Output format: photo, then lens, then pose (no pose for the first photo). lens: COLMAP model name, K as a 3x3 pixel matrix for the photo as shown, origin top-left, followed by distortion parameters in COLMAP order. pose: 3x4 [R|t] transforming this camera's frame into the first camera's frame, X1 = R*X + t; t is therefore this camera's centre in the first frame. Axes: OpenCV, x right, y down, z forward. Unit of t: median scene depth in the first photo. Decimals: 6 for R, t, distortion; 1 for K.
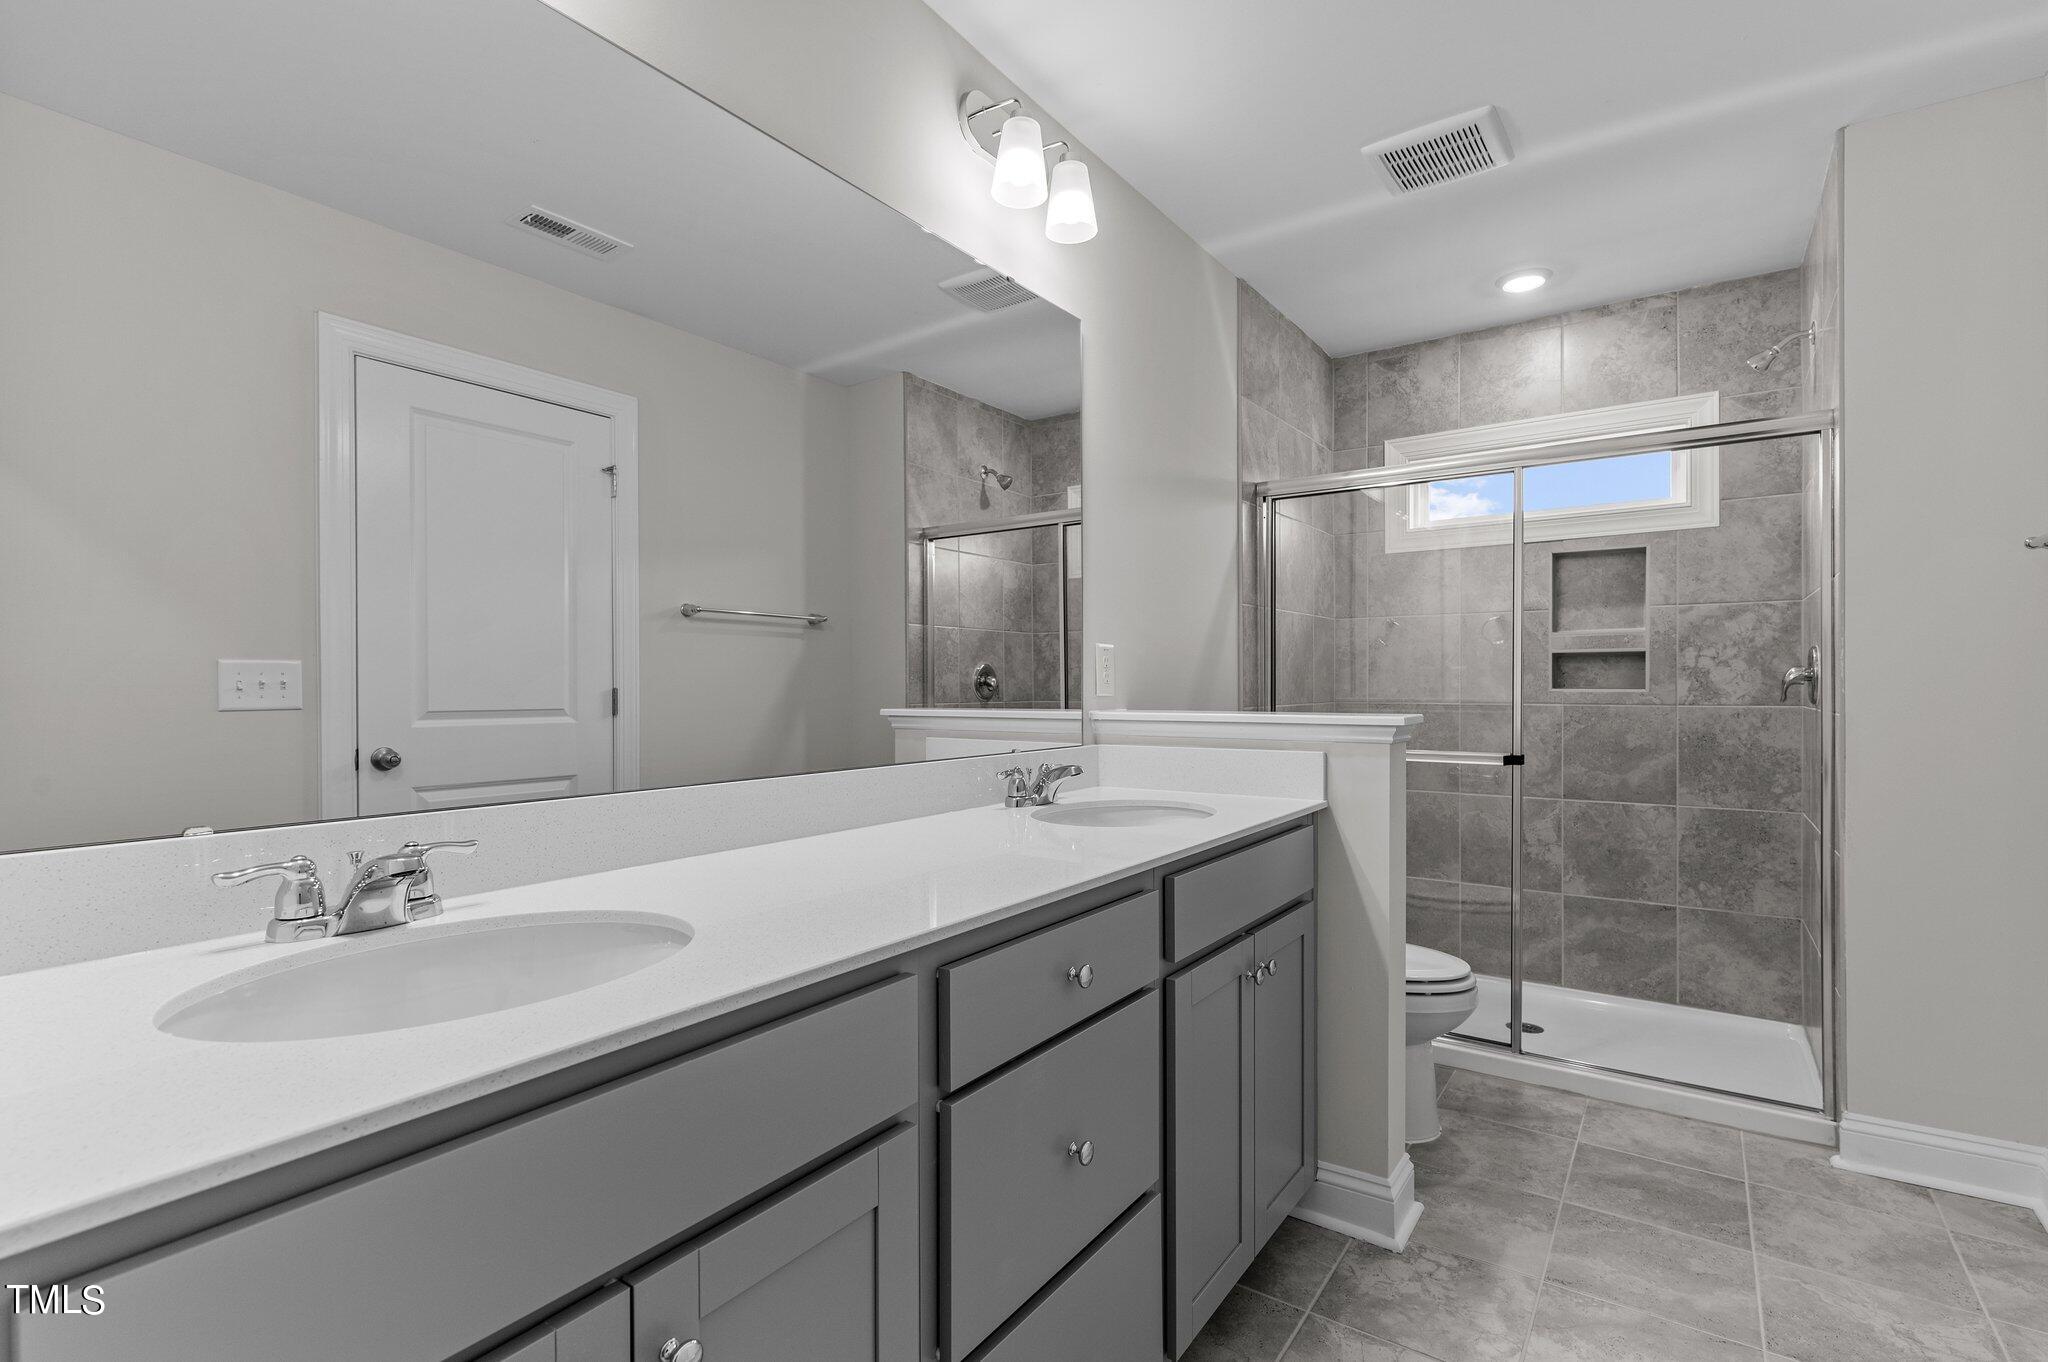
lens RADIAL K [[962.4, 0, 1026.2], [0, 962.4, 689.7], [0, 0, 1]] dist [0.000260, -0.000662]
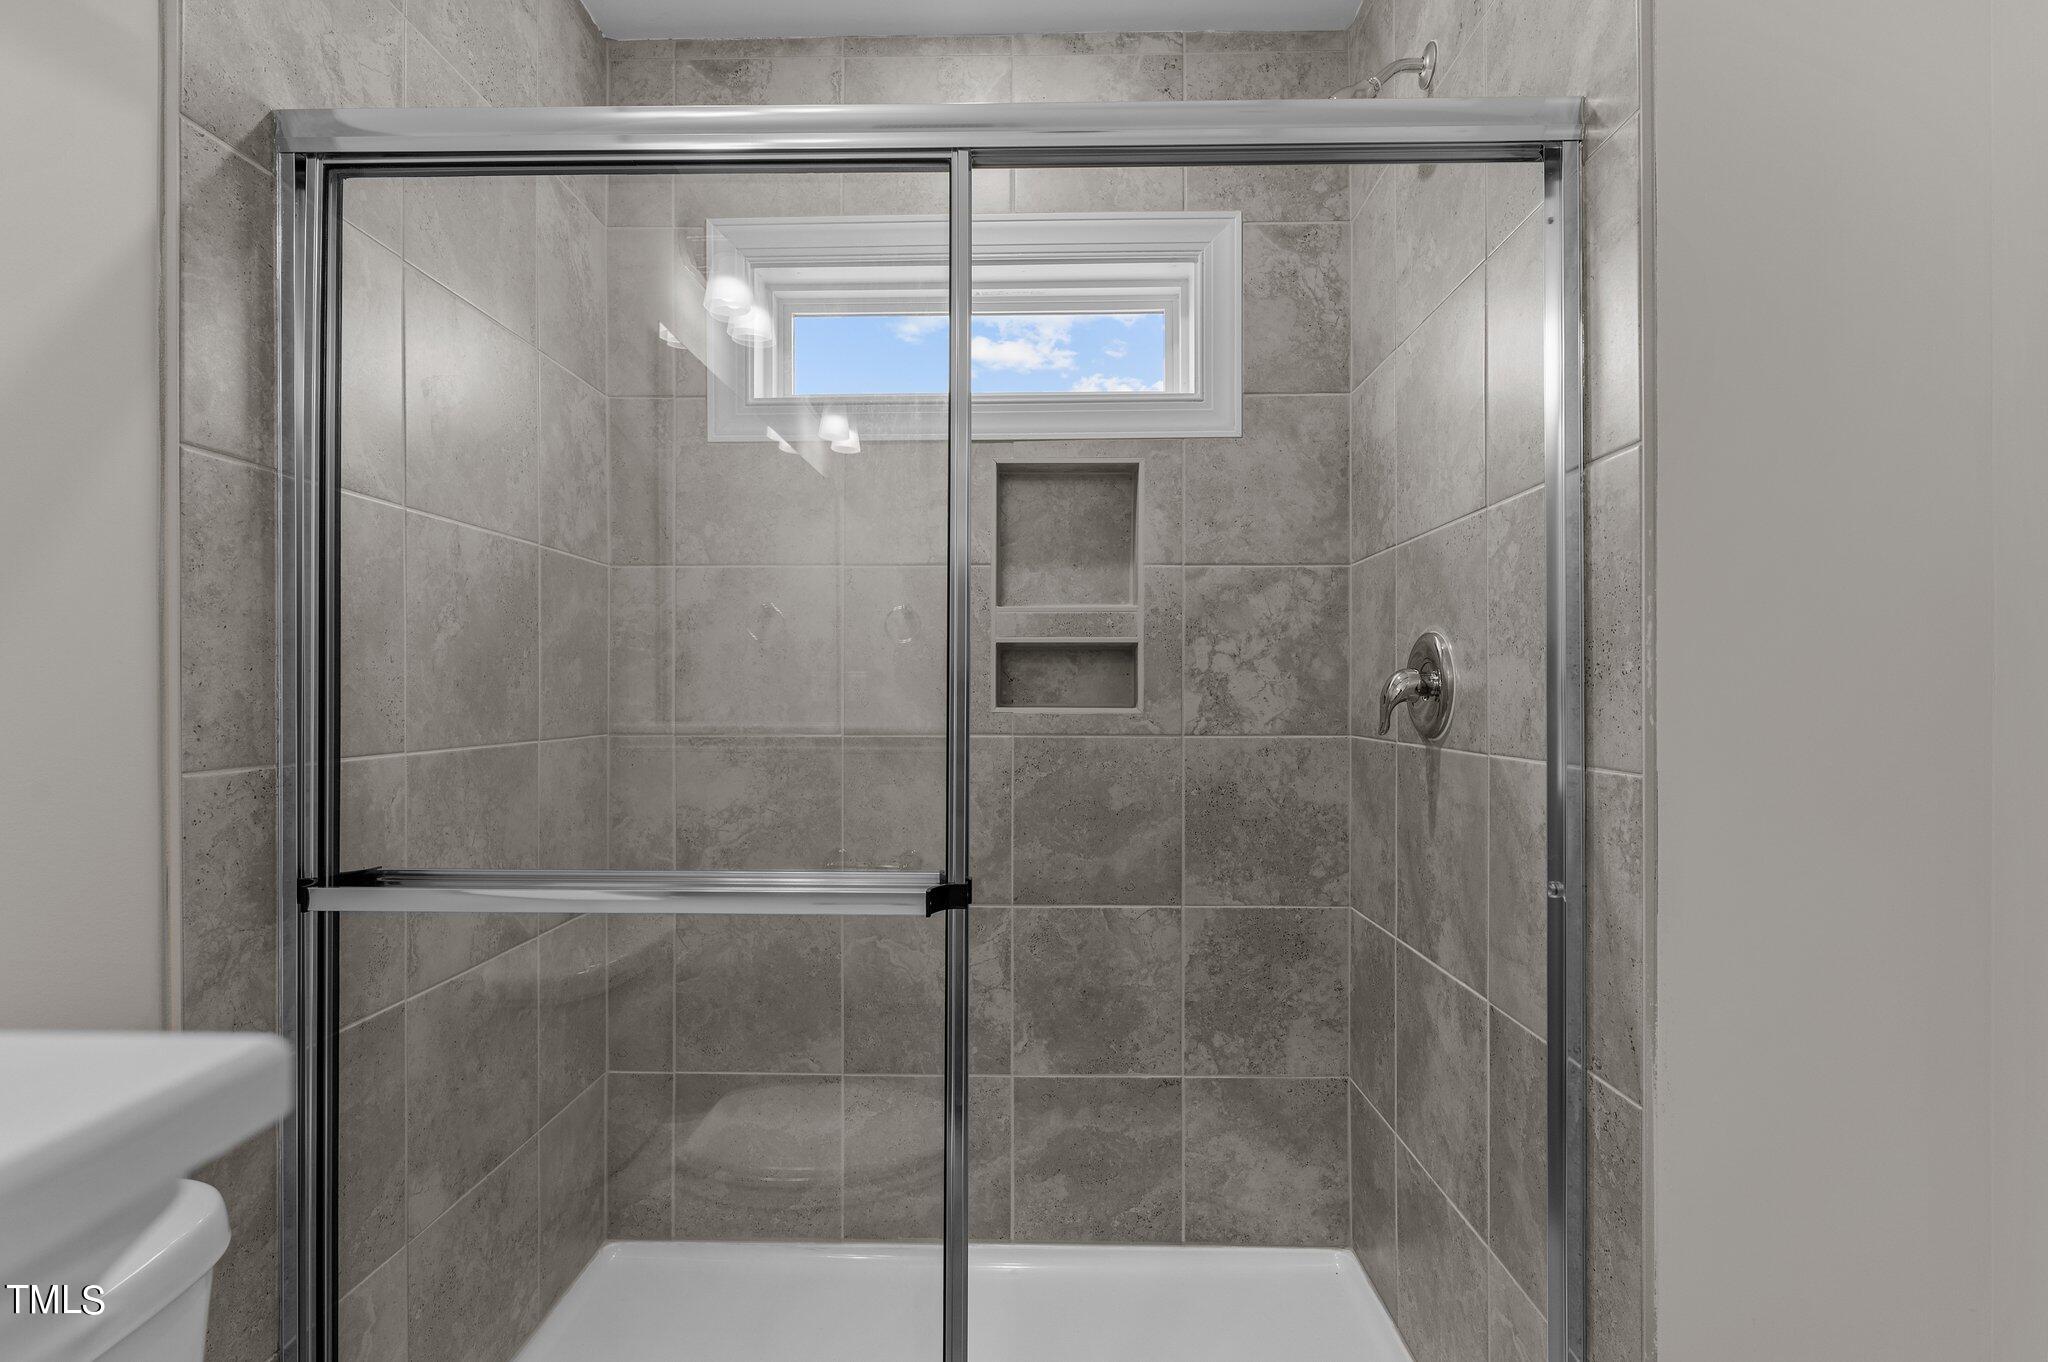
lens RADIAL K [[962.4, 0, 1017.7], [0, 962.4, 688.2], [0, 0, 1]] dist [0.000260, -0.000662]
pose [[0.837998, 0.006085, 0.545640, 0.270962], [0.000135, 0.999935, -0.011359, -0.006062], [-0.545674, 0.009592, 0.837943, 0.562936]]
